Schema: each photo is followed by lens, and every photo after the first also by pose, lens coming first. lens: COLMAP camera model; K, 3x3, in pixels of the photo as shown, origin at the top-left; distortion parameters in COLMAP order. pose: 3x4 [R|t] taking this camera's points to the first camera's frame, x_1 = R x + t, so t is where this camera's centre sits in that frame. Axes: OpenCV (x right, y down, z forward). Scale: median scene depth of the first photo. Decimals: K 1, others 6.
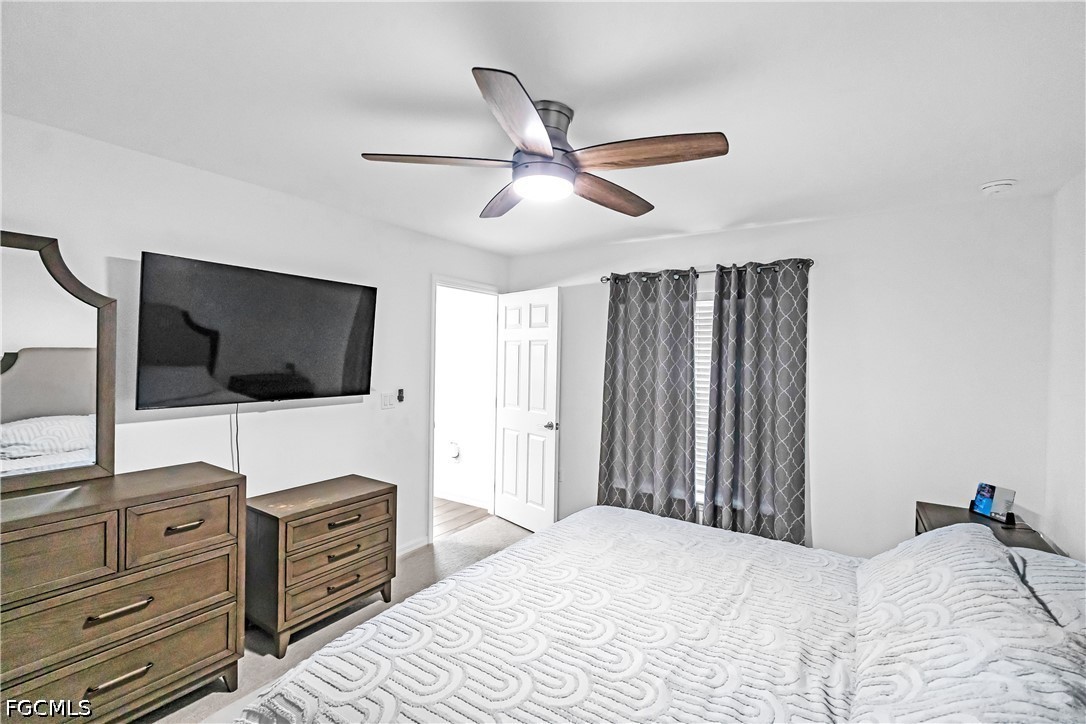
lens RADIAL K [[483.4, 0, 543.0], [0, 483.4, 362.0], [0, 0, 1]] dist [-0.001160, -0.000115]
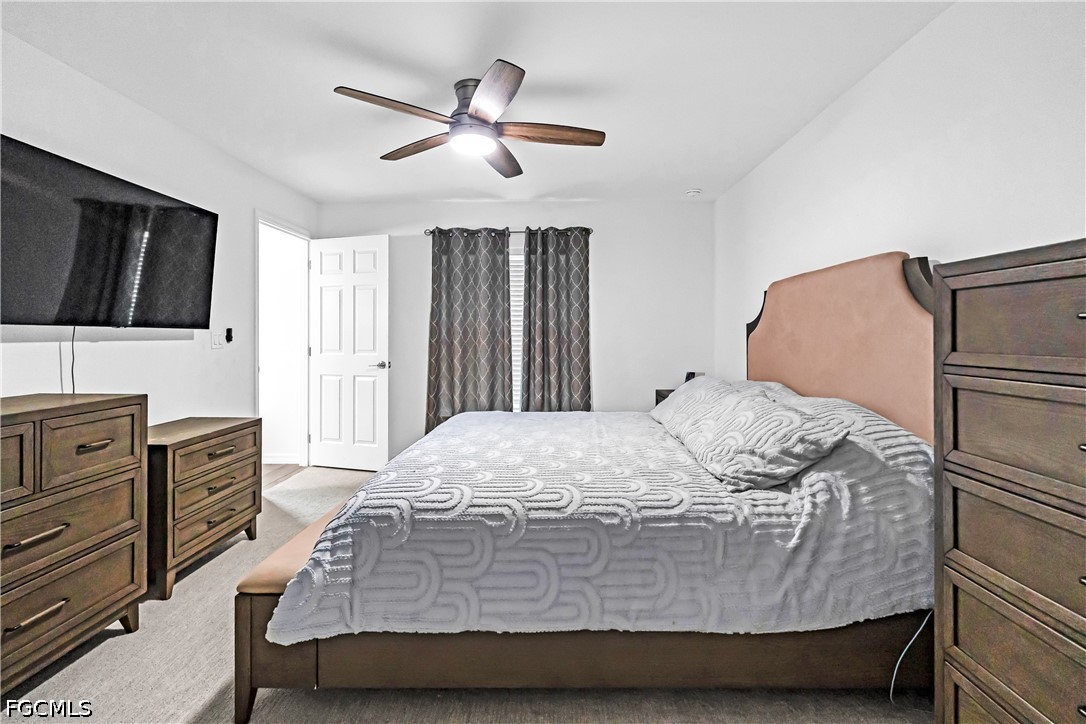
lens RADIAL K [[493.5, 0, 544.1], [0, 493.5, 334.9], [0, 0, 1]] dist [-0.000767, 0.000150]
pose [[0.850297, -0.016899, 0.526032, -0.306672], [0.021876, 0.999755, -0.003244, 0.093775], [-0.525848, 0.014266, 0.850459, -0.135054]]
